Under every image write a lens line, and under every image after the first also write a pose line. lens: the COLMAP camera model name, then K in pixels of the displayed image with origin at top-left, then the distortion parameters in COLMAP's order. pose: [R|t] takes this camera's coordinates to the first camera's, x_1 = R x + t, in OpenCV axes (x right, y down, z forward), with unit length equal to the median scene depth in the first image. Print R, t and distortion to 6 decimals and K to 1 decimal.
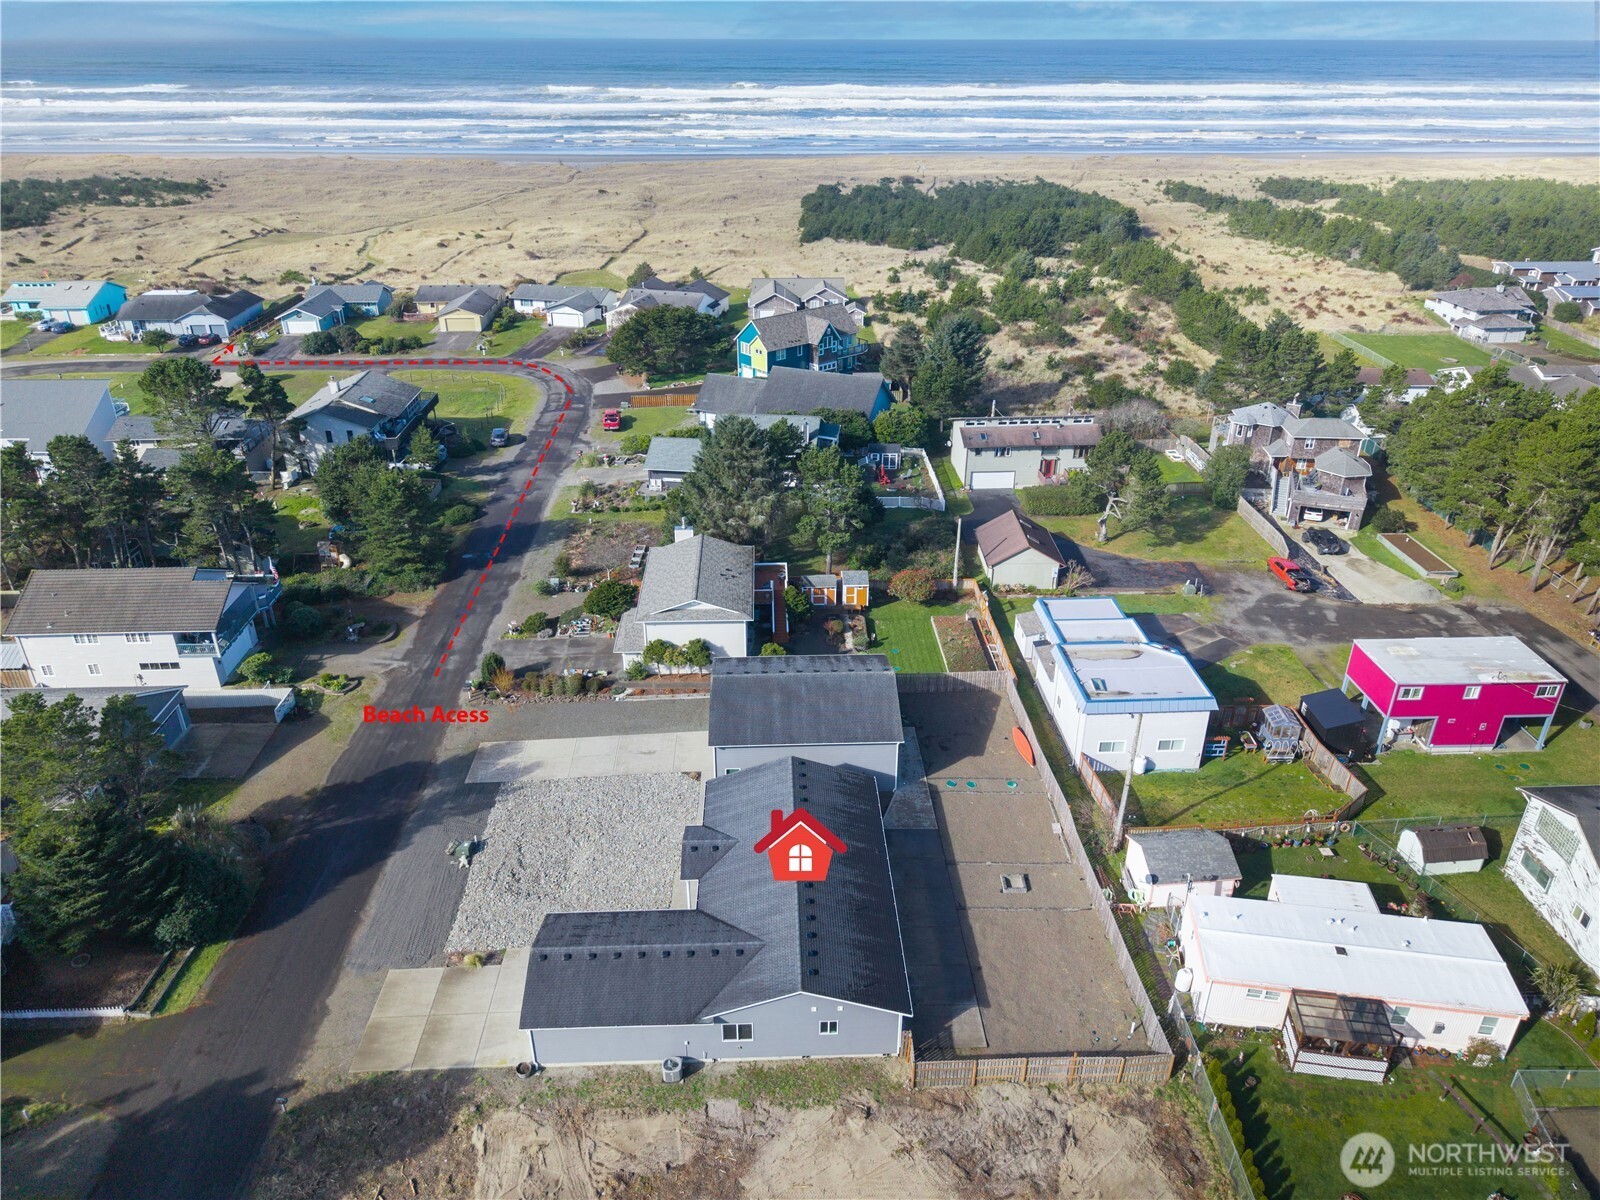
lens RADIAL K [[1065.6, 0, 795.8], [0, 1065.6, 610.3], [0, 0, 1]] dist [0.018201, -0.000574]
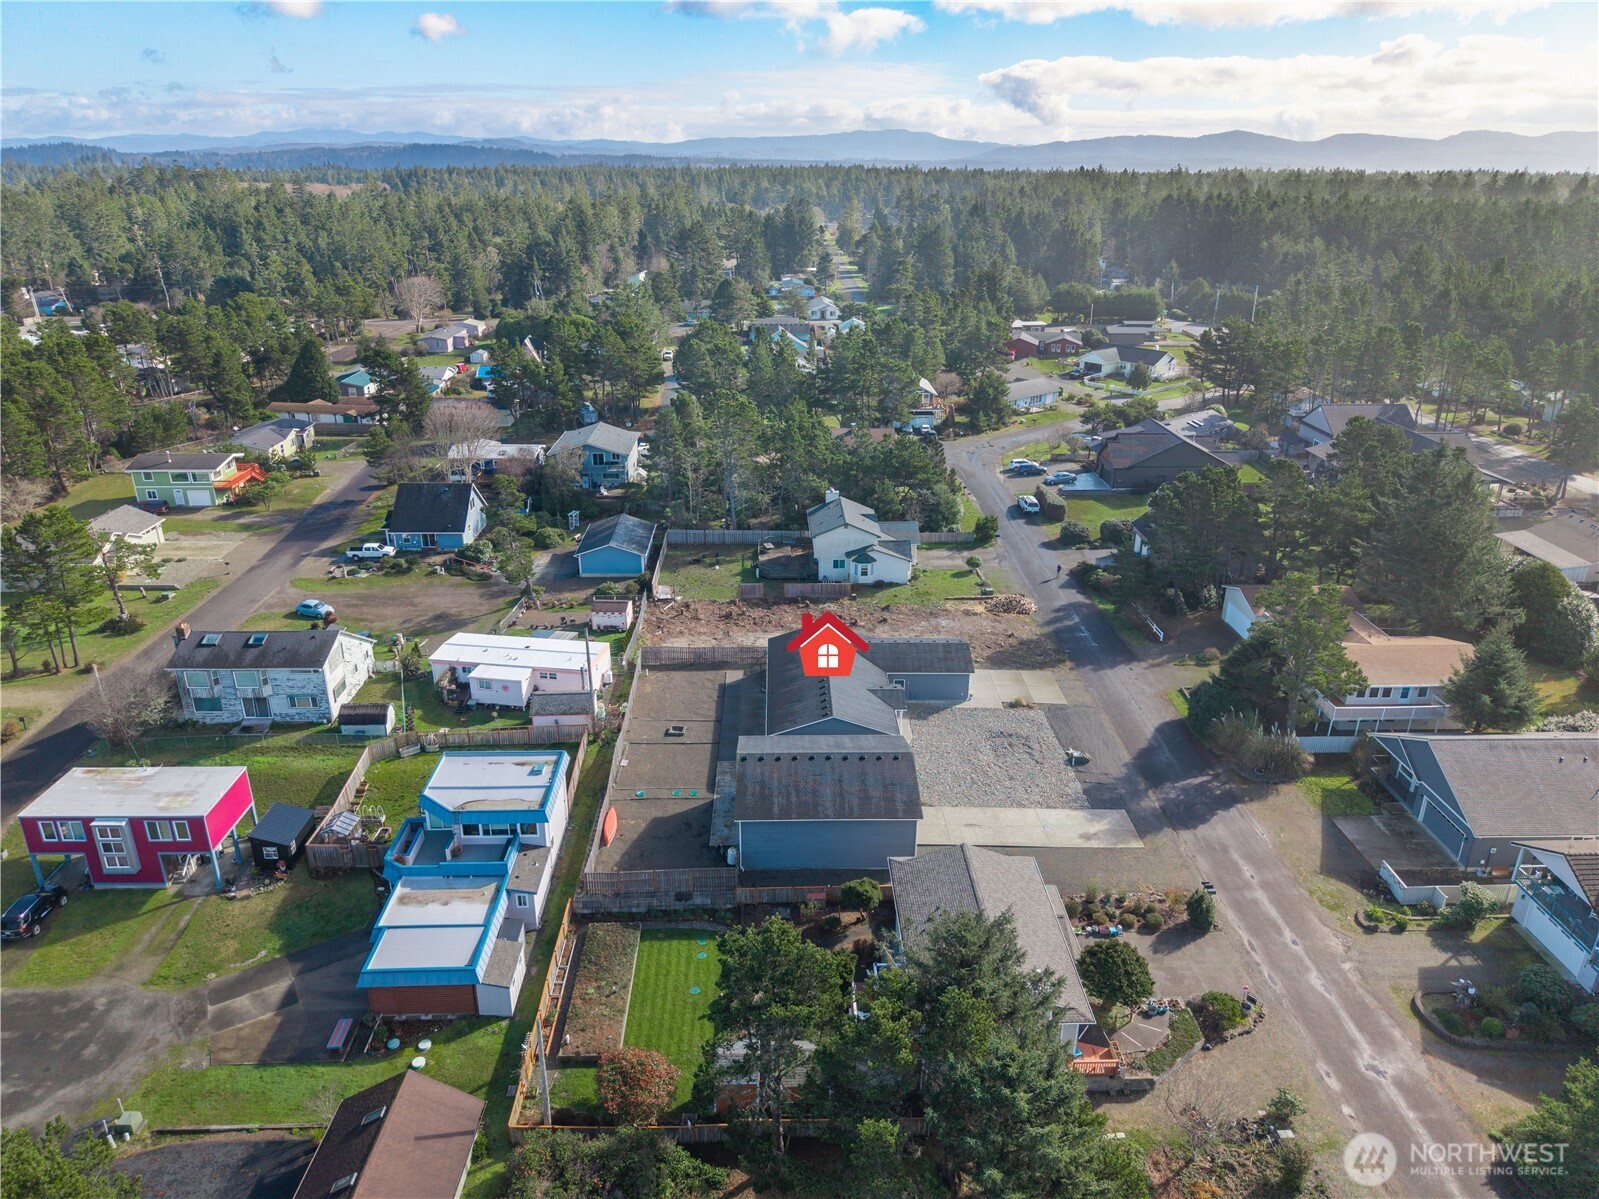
lens RADIAL K [[1065.0, 0, 795.3], [0, 1065.0, 609.8], [0, 0, 1]] dist [0.018201, -0.000574]
pose [[-0.999928, -0.006919, 0.009826, 0.036313], [0.003284, 0.629184, 0.777250, -1.157172], [-0.011560, 0.777226, -0.629115, 2.134582]]
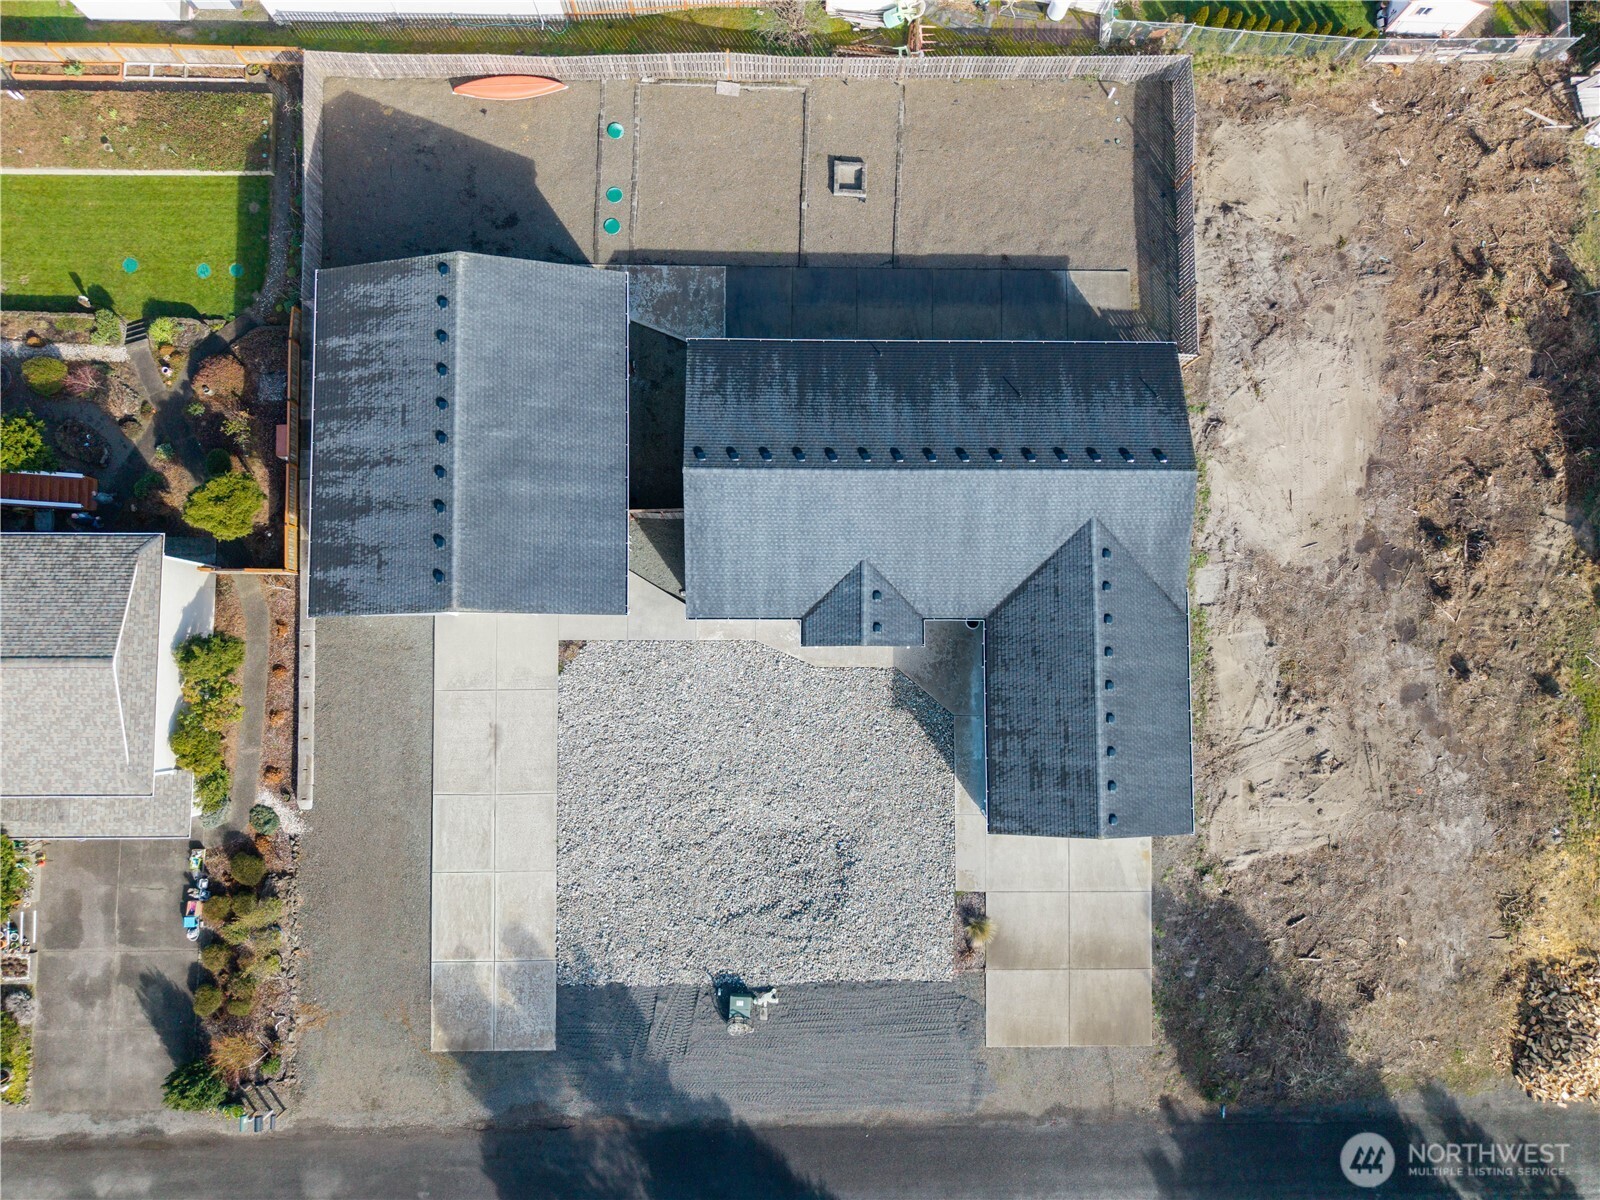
lens RADIAL K [[1065.6, 0, 795.8], [0, 1065.6, 610.3], [0, 0, 1]] dist [0.018201, -0.000574]
pose [[0.032751, -0.997026, 0.069760, -0.151030], [0.447808, 0.077038, 0.890805, -0.431138], [-0.893529, 0.002065, 0.449000, 0.862343]]
